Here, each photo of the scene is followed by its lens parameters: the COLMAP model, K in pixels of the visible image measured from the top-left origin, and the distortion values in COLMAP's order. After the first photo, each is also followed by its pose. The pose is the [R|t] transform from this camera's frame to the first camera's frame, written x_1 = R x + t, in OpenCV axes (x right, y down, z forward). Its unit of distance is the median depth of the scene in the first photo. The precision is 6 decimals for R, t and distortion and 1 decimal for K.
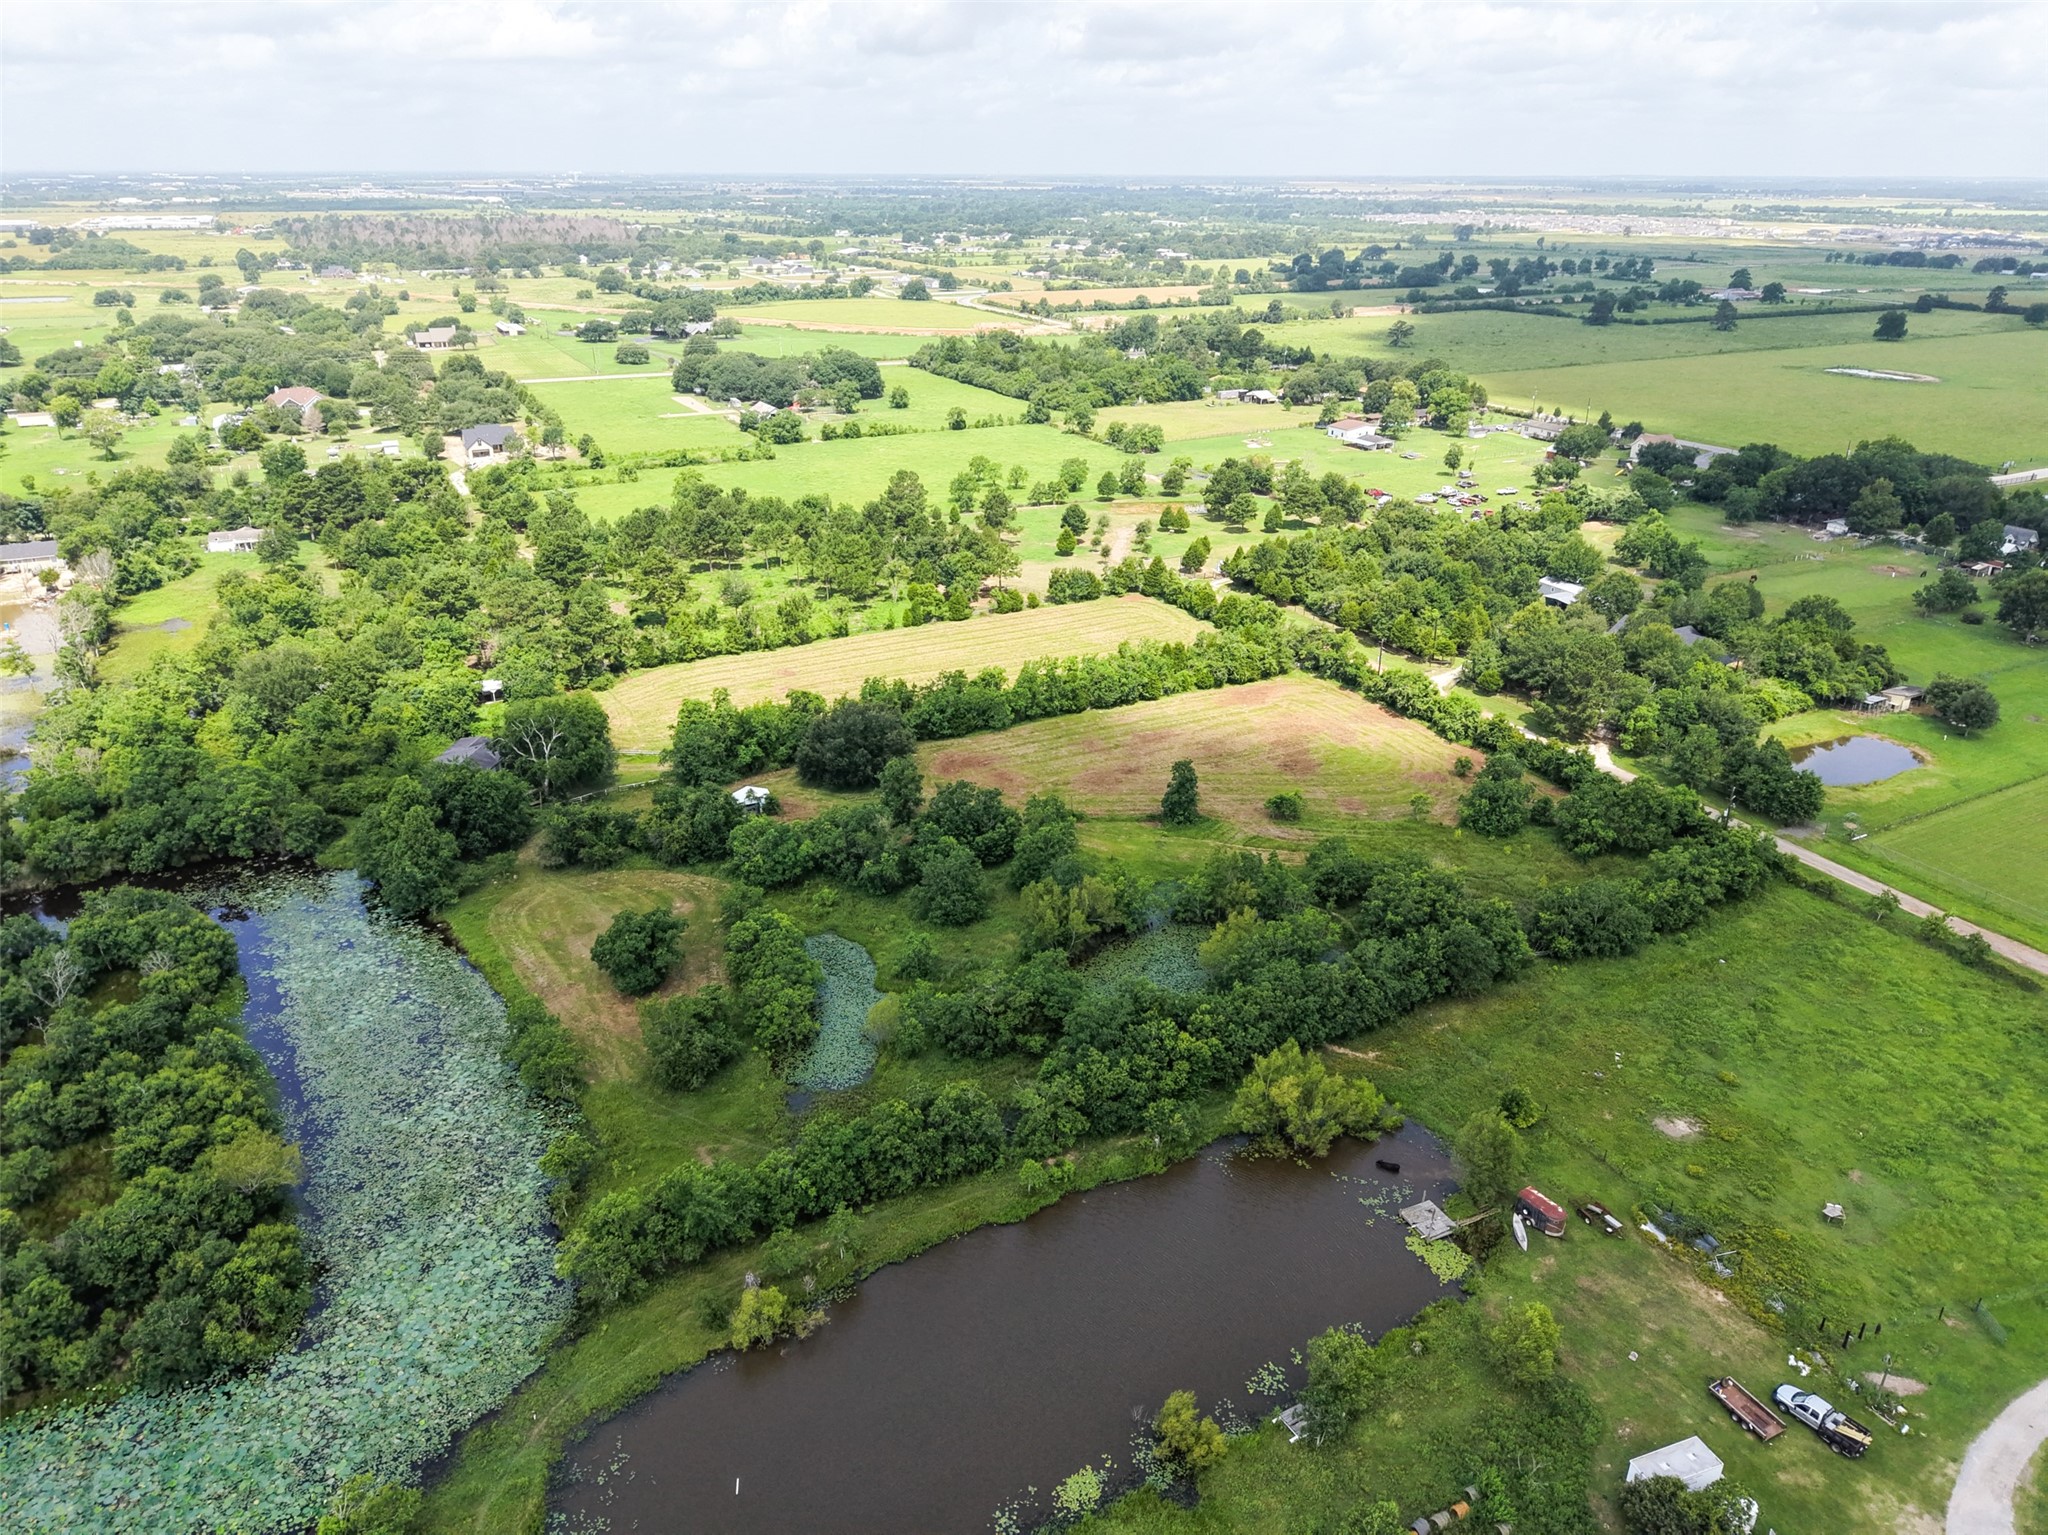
lens RADIAL K [[1362.2, 0, 1024.0], [0, 1362.2, 767.5], [0, 0, 1]] dist [0.019028, -0.020289]
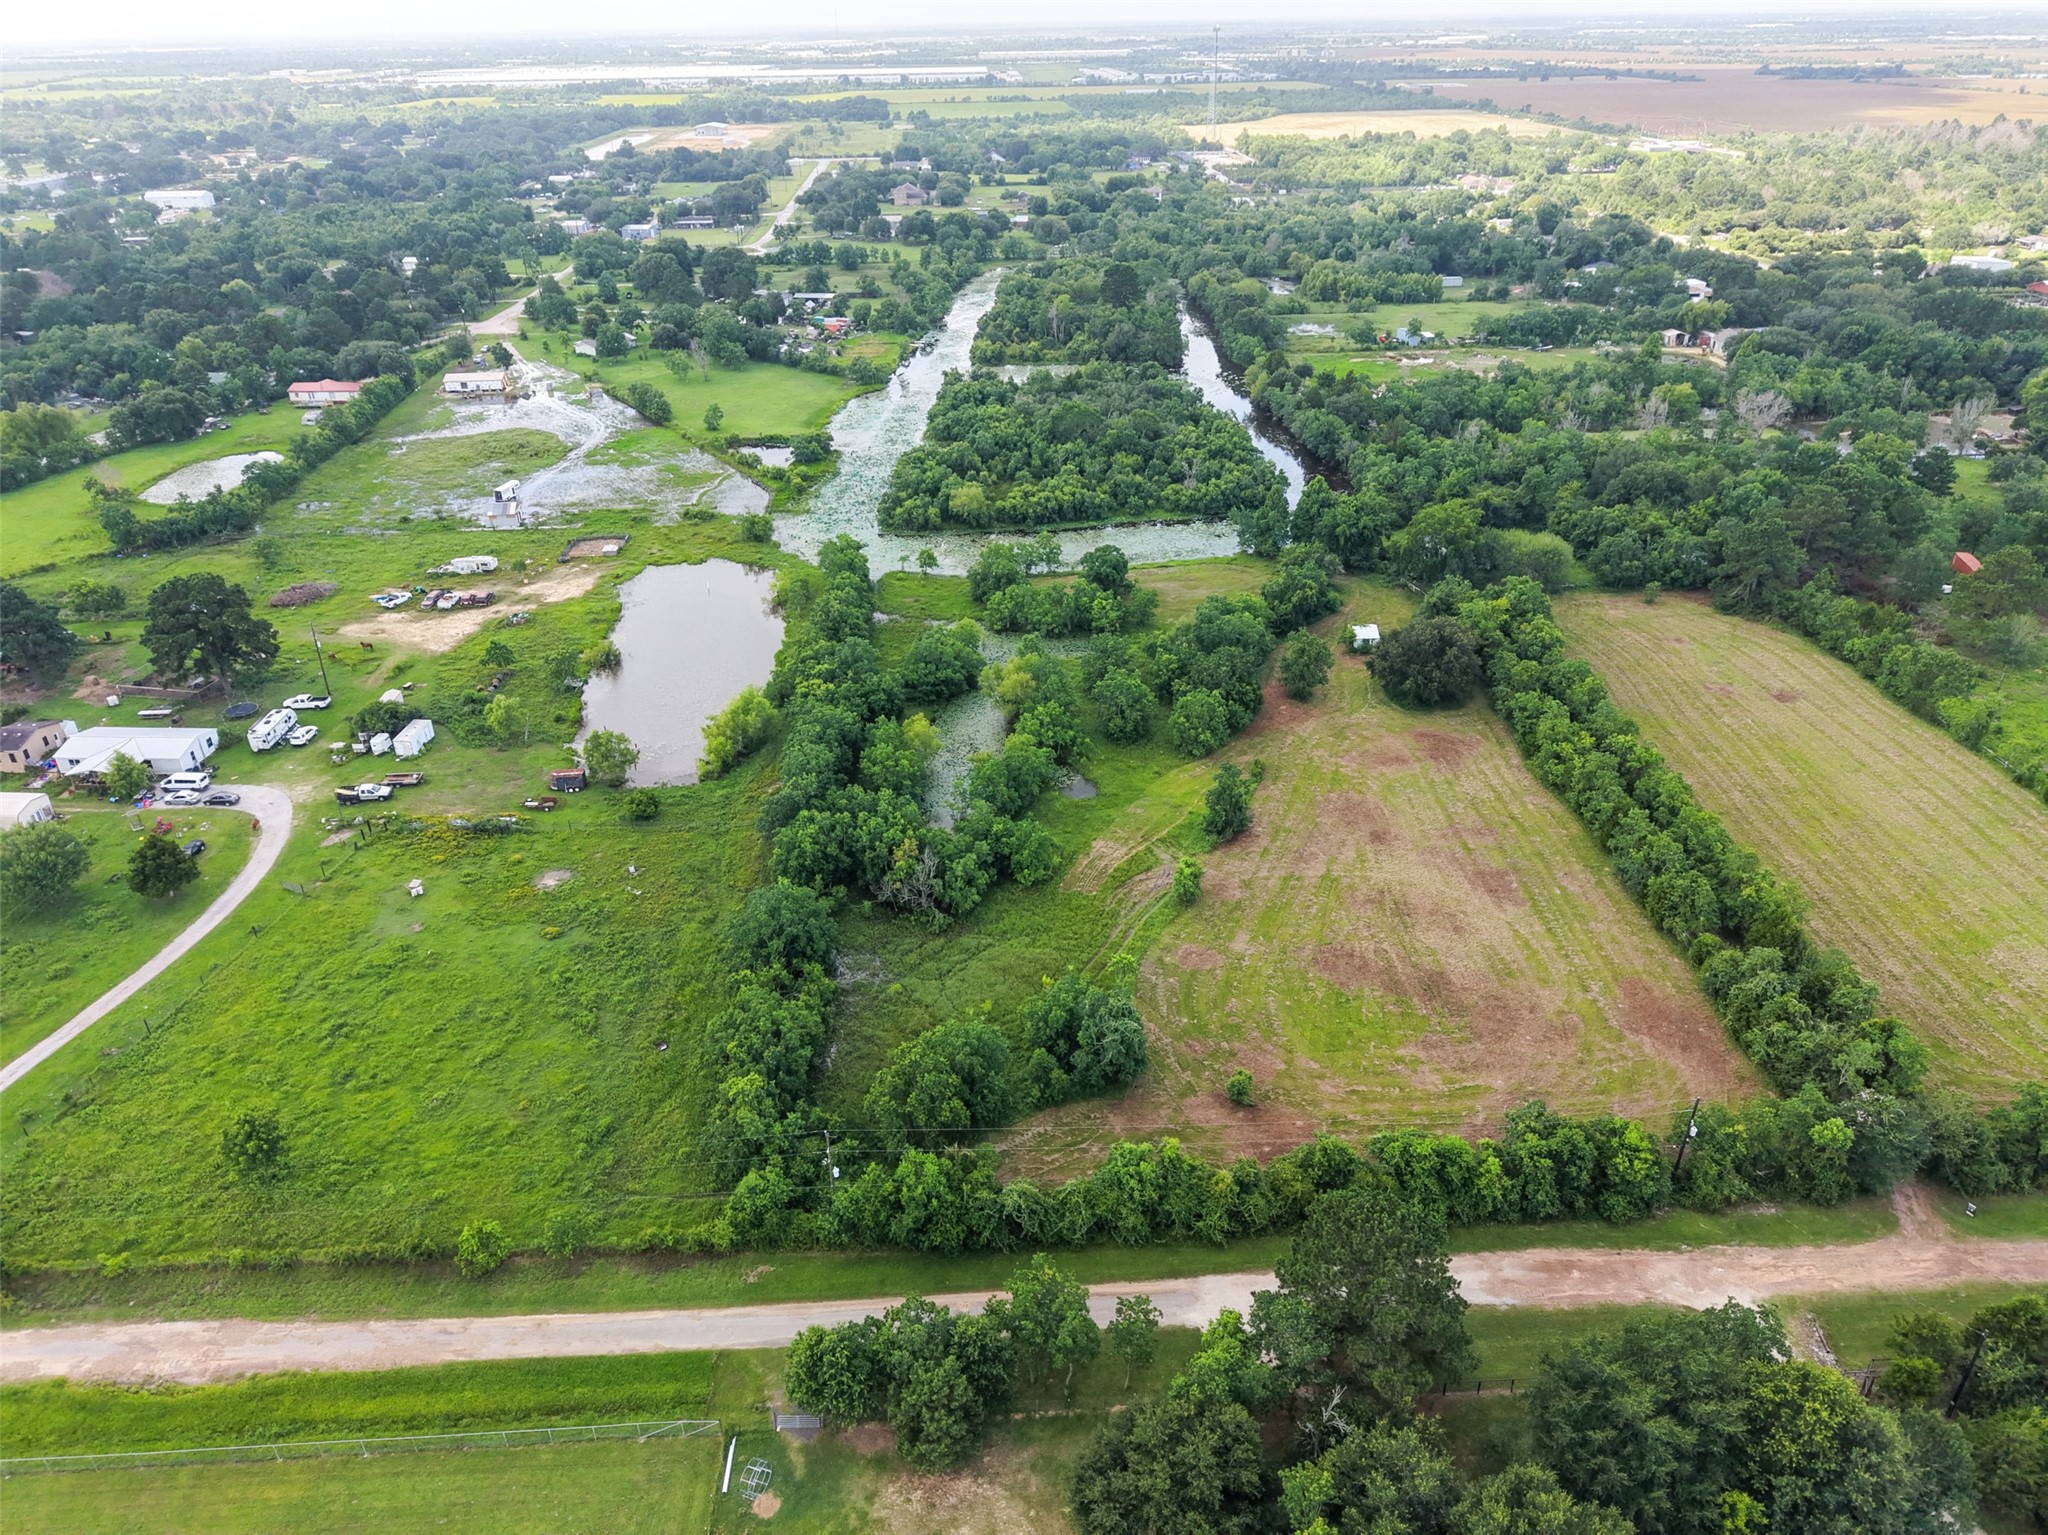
lens RADIAL K [[1362.2, 0, 1024.0], [0, 1362.2, 767.5], [0, 0, 1]] dist [0.019028, -0.020289]
pose [[-0.423820, 0.443724, -0.789611, 0.529822], [-0.348546, 0.724748, 0.594354, -0.291182], [0.835998, 0.527115, -0.152504, 0.650457]]
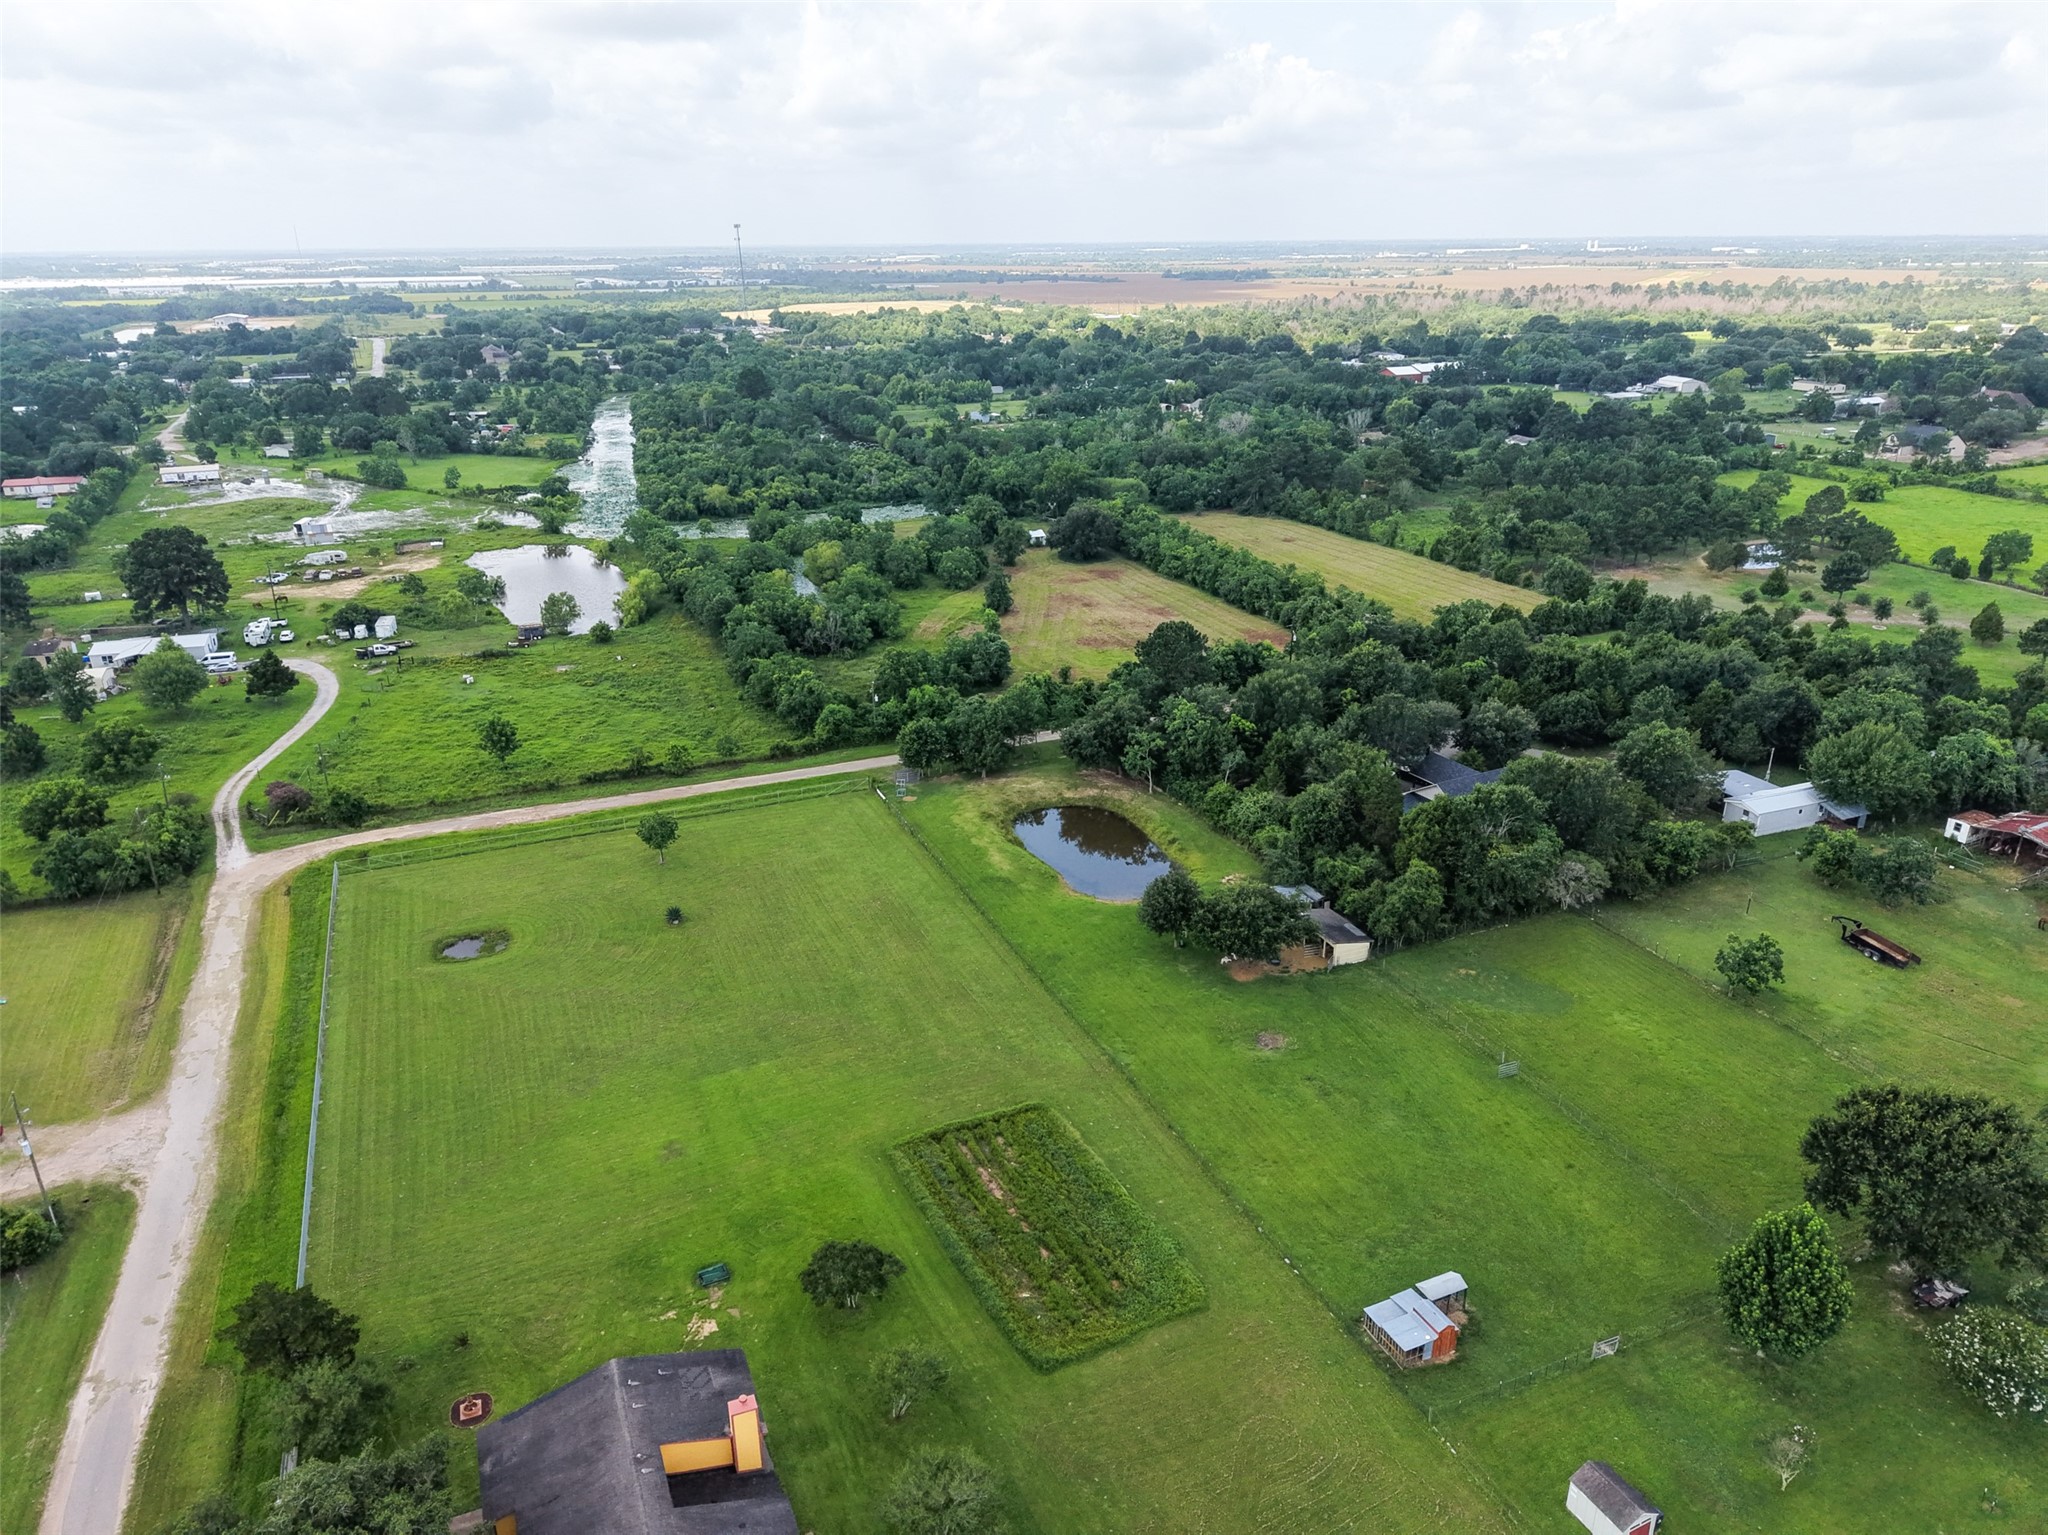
lens RADIAL K [[1362.2, 0, 1024.0], [0, 1362.2, 767.5], [0, 0, 1]] dist [0.019028, -0.020289]
pose [[-0.082727, 0.362816, -0.928182, 0.908874], [-0.391336, 0.844734, 0.365076, -0.211982], [0.916522, 0.393433, 0.072101, 0.640838]]
